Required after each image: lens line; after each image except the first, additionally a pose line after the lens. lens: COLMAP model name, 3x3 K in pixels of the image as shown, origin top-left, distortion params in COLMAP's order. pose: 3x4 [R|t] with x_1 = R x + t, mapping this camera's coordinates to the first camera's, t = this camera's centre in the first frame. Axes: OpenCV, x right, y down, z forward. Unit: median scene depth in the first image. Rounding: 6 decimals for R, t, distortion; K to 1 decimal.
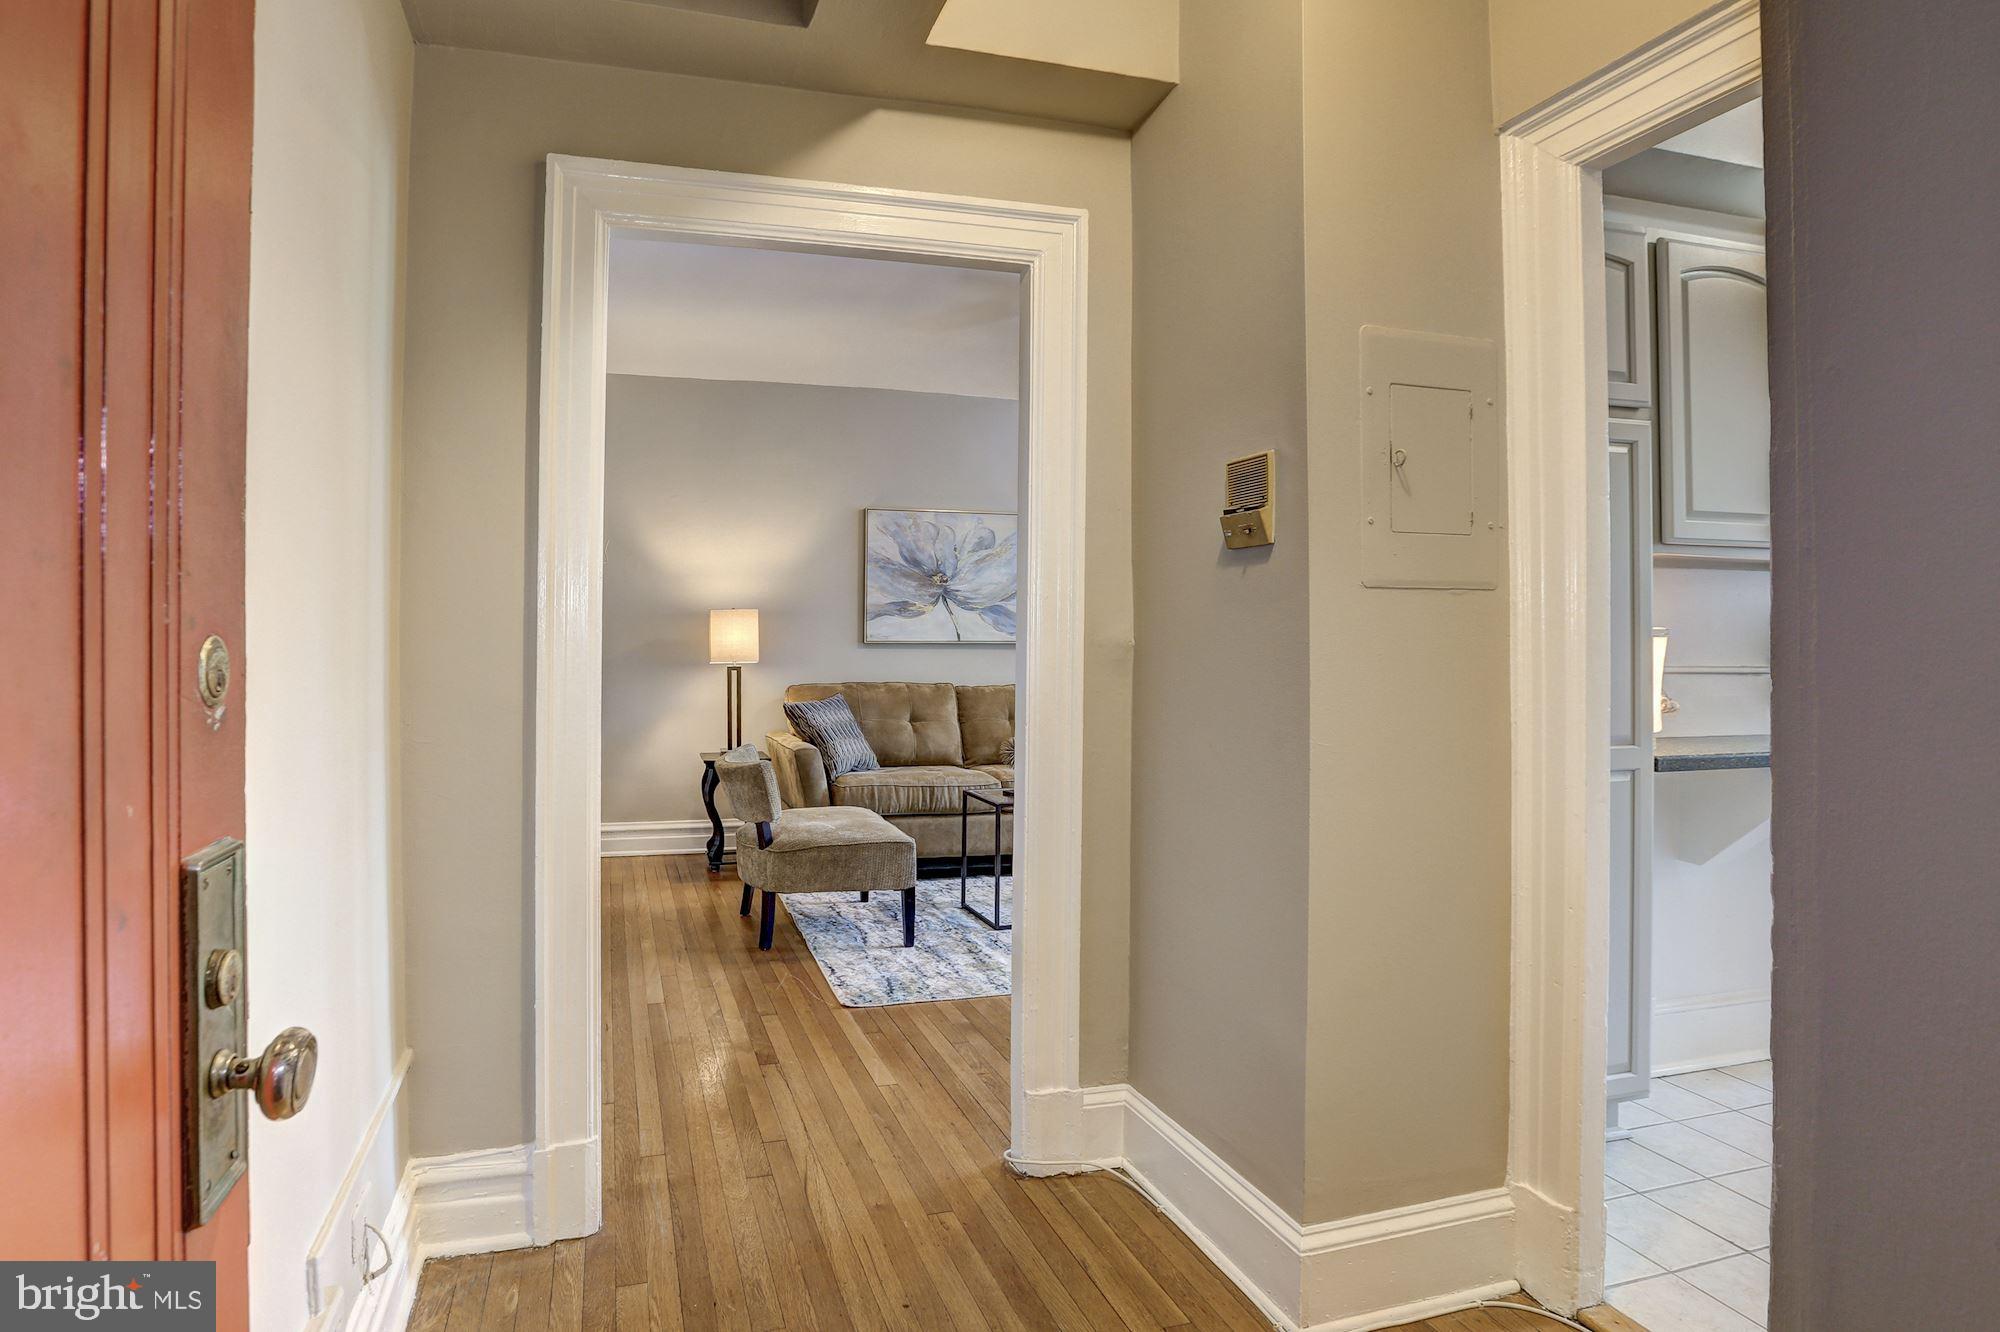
lens RADIAL K [[913.5, 0, 938.9], [0, 913.5, 634.9], [0, 0, 1]] dist [-0.001152, 0.000181]
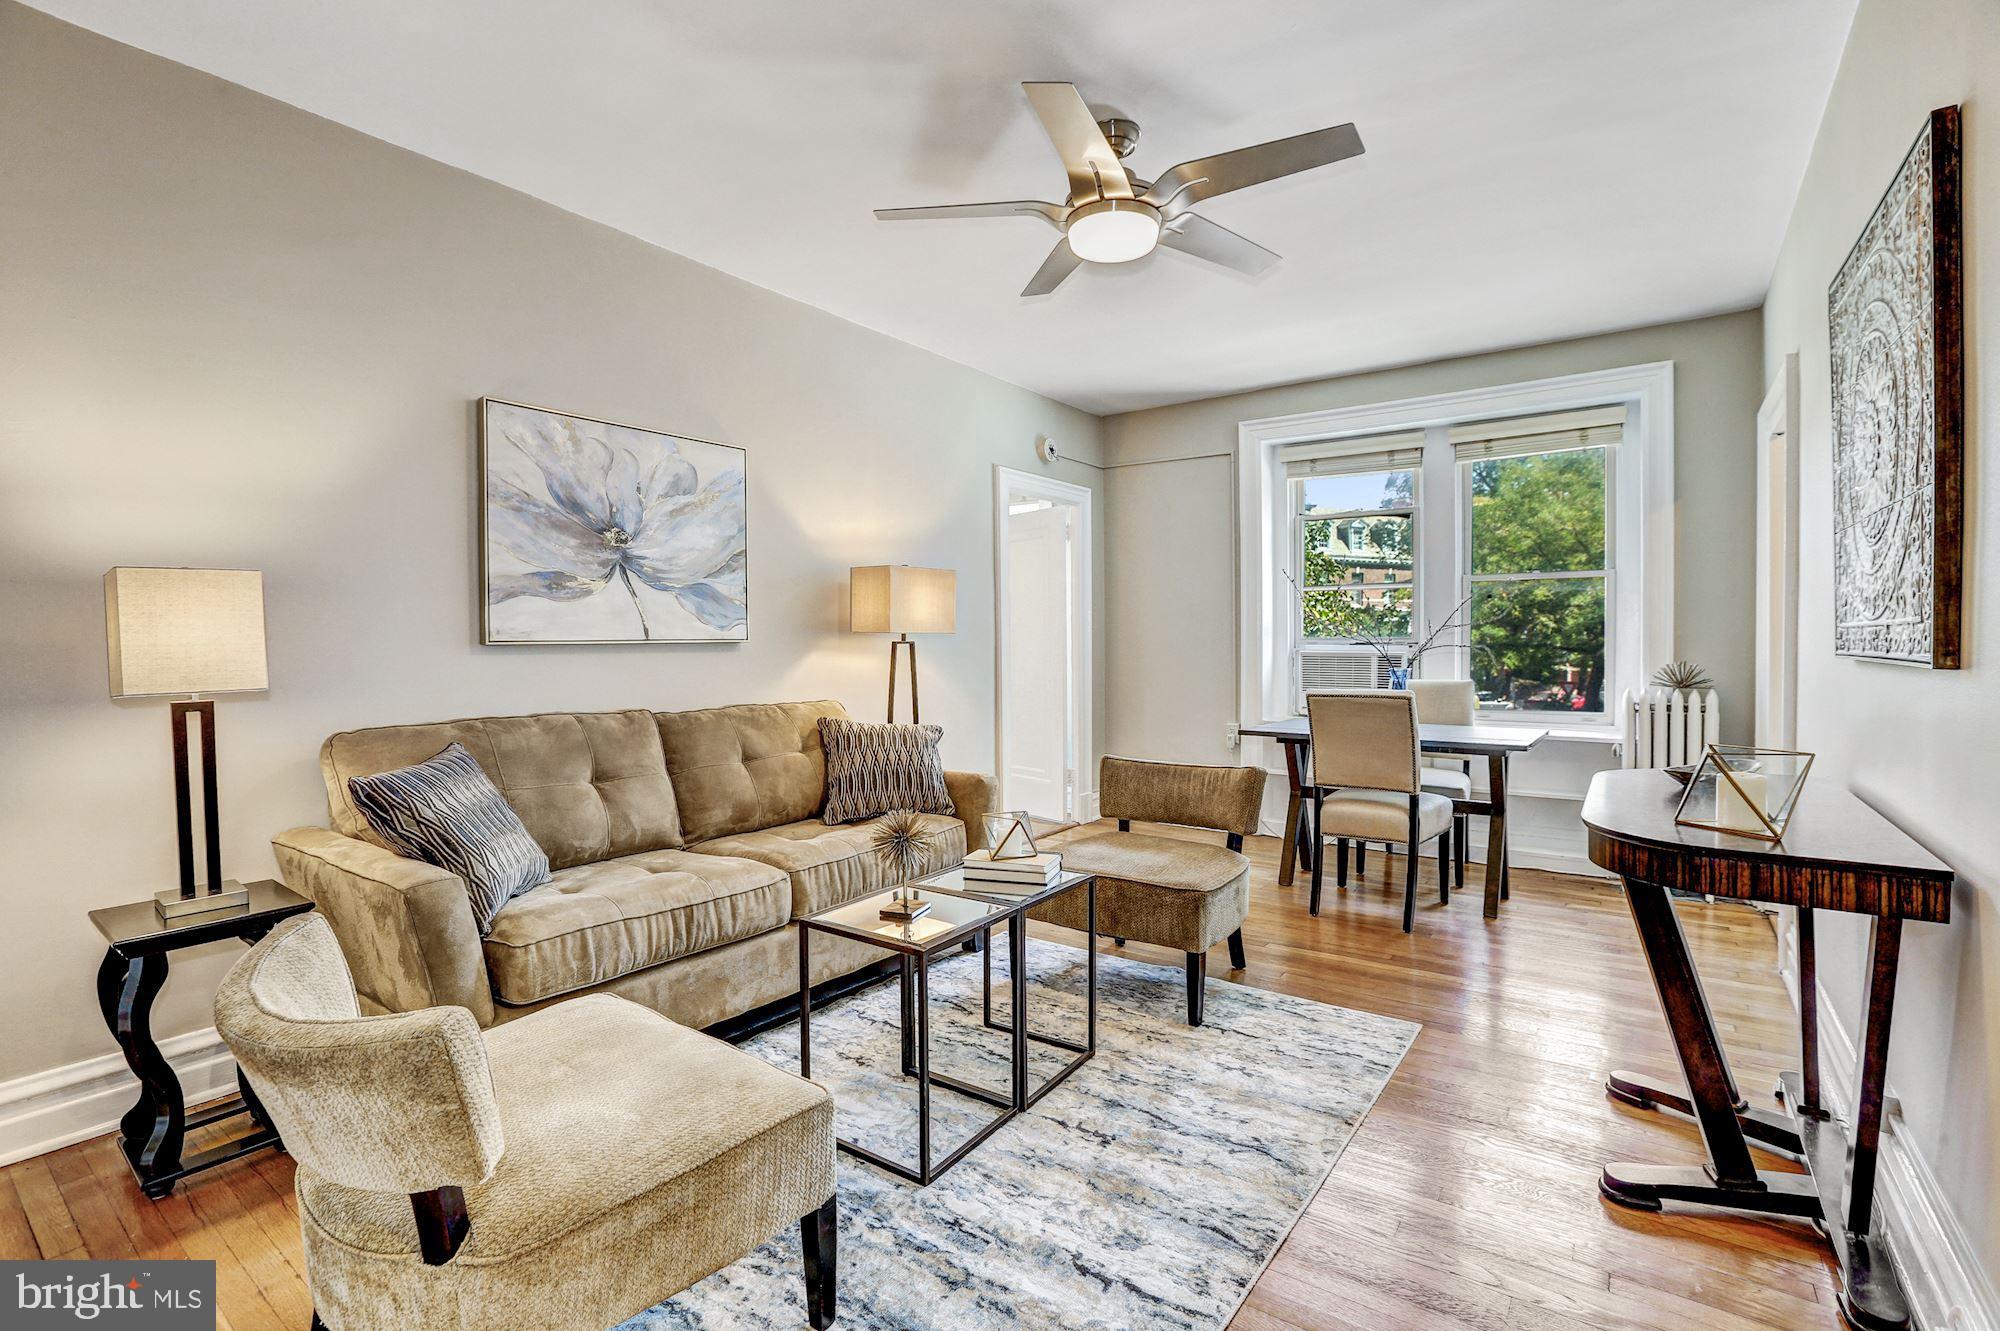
lens RADIAL K [[906.9, 0, 1003.2], [0, 906.9, 648.8], [0, 0, 1]] dist [-0.003609, -0.000297]
pose [[0.825549, -0.016156, 0.564099, -0.131664], [0.004197, 0.999738, 0.022491, 0.000263], [-0.564314, -0.016200, 0.825401, 0.376852]]
